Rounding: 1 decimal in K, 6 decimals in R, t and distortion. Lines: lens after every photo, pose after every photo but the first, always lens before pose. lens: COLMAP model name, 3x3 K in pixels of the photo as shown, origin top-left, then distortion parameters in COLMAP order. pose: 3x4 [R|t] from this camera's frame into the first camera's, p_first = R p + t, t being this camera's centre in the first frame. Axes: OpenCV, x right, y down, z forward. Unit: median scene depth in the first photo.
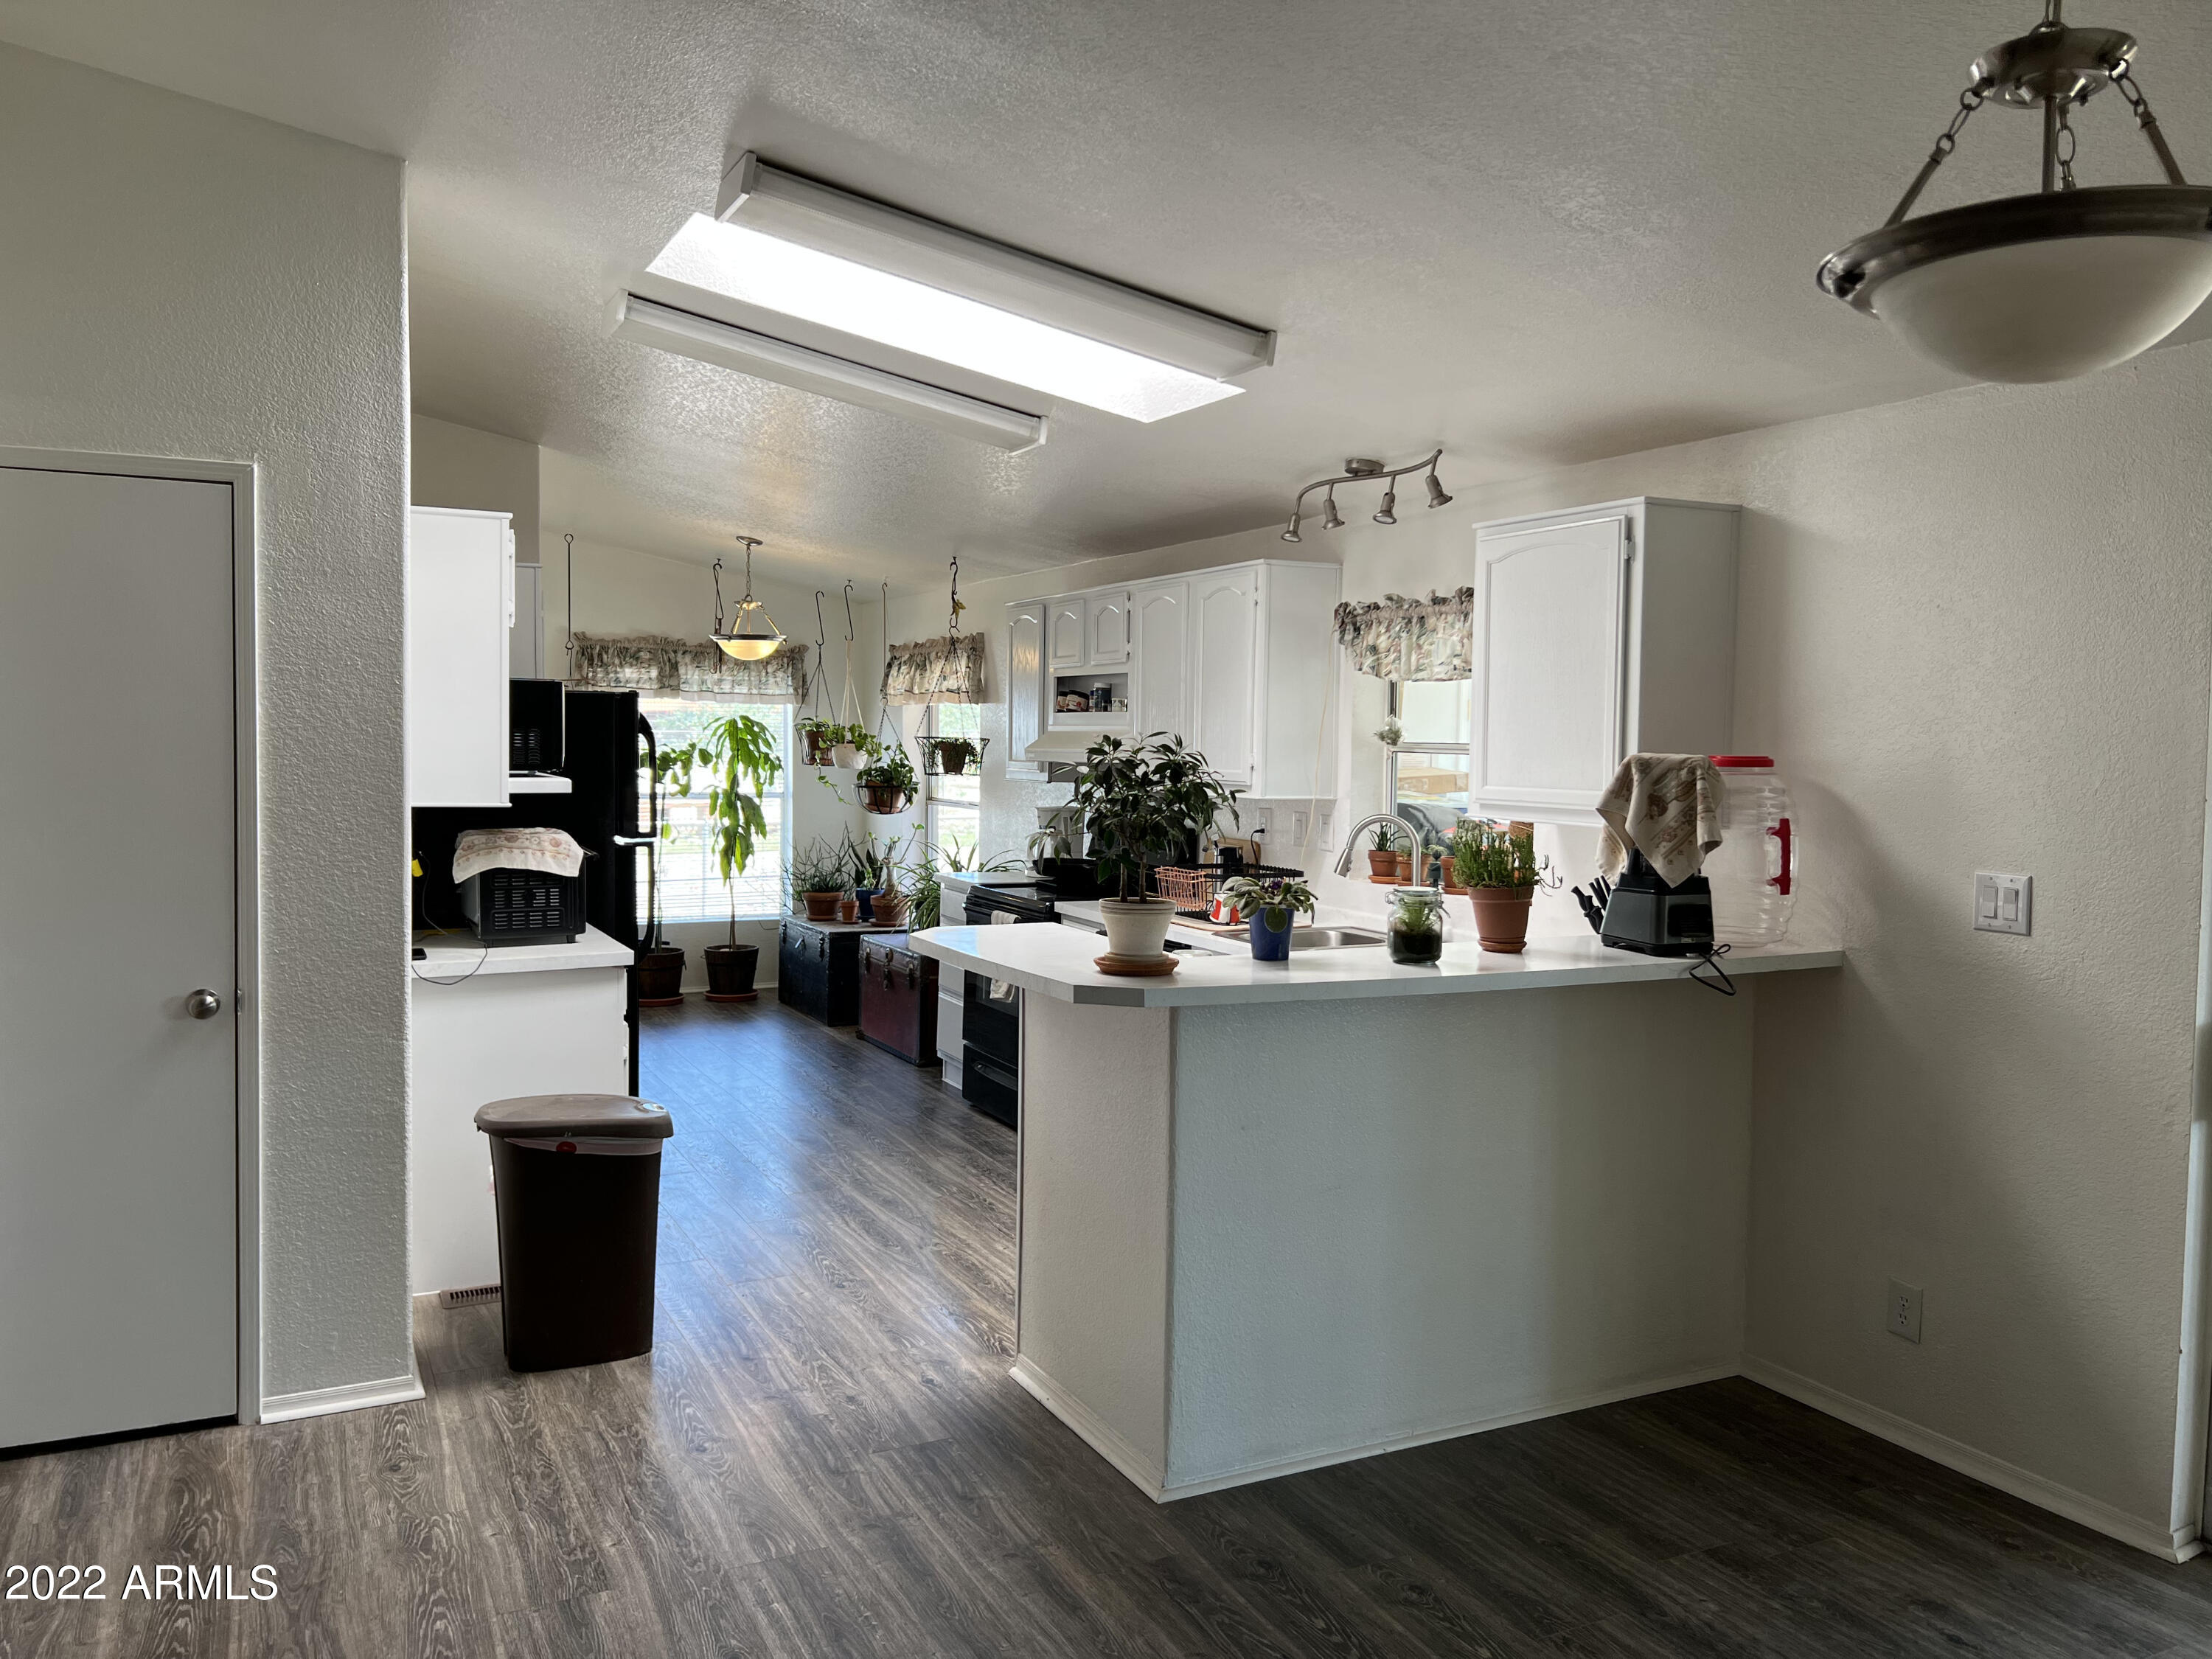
lens RADIAL K [[1672.1, 0, 1100.9], [0, 1672.1, 826.8], [0, 0, 1]] dist [0.048369, -0.065759]
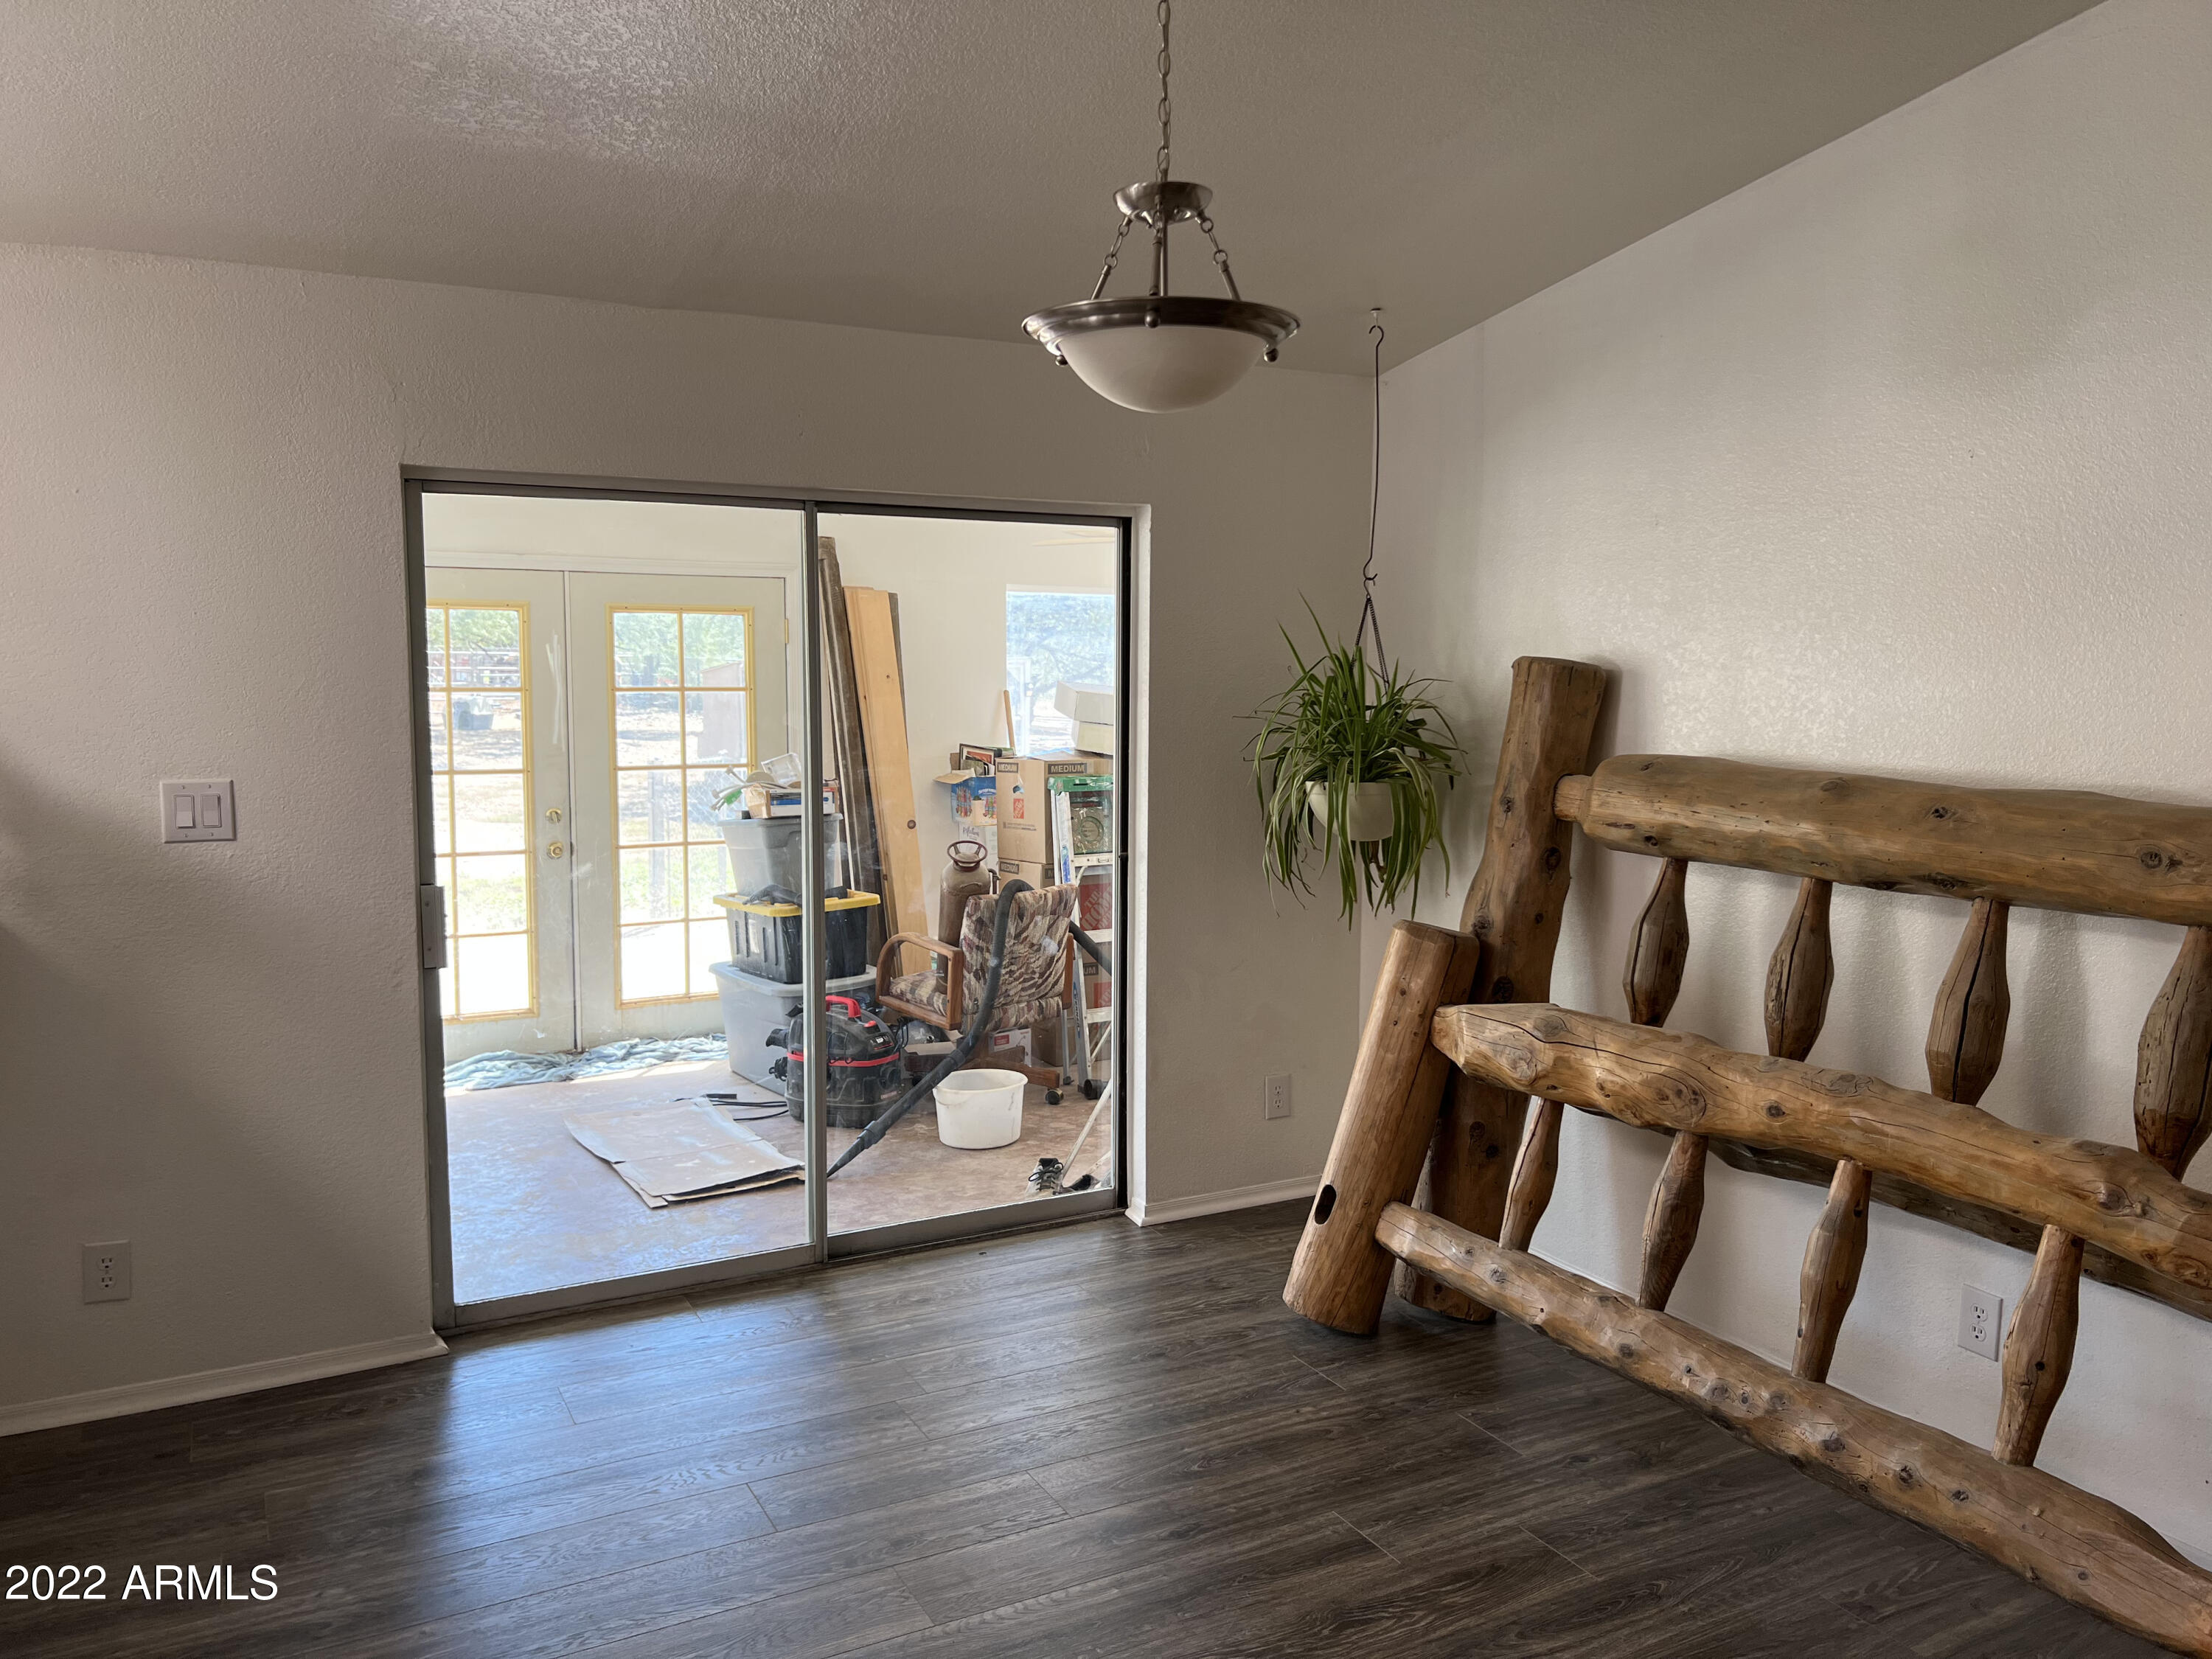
lens RADIAL K [[1672.1, 0, 1101.0], [0, 1672.1, 829.8], [0, 0, 1]] dist [0.048369, -0.065759]
pose [[-0.016248, -0.113941, 0.993355, -0.412536], [0.053618, 0.991957, 0.114658, -0.026087], [-0.998429, 0.055125, -0.010008, 0.460401]]
